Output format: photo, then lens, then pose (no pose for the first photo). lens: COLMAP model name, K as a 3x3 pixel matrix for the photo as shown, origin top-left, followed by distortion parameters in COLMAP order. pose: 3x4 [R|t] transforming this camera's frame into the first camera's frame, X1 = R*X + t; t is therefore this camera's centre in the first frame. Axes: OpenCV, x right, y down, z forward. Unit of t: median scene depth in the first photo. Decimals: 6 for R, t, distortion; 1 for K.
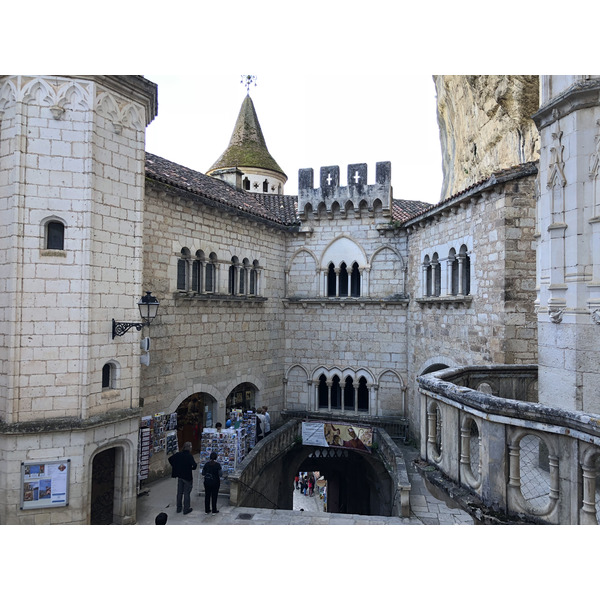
lens RADIAL K [[485.9, 0, 300.0], [0, 485.9, 300.0], [0, 0, 1]] dist [0.090028, -0.152653]
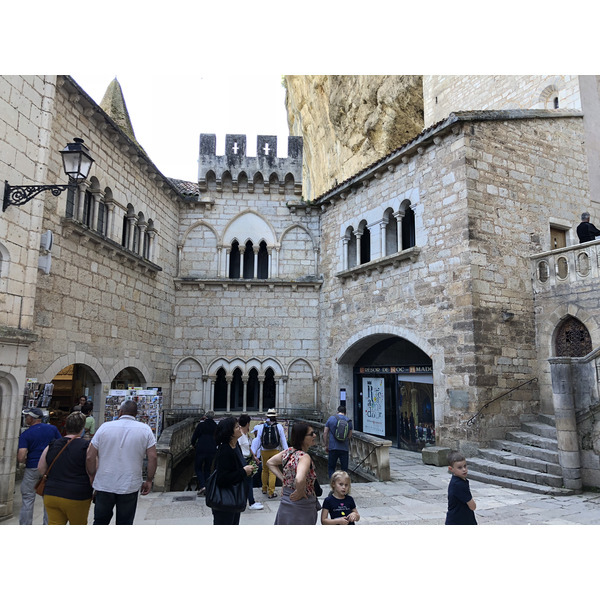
lens RADIAL K [[485.9, 0, 300.0], [0, 485.9, 300.0], [0, 0, 1]] dist [0.090028, -0.152653]
pose [[0.934195, 0.055746, 0.352380, -0.135013], [-0.007273, 0.990488, -0.137410, 0.157179], [-0.356688, 0.125804, 0.925714, 0.159952]]
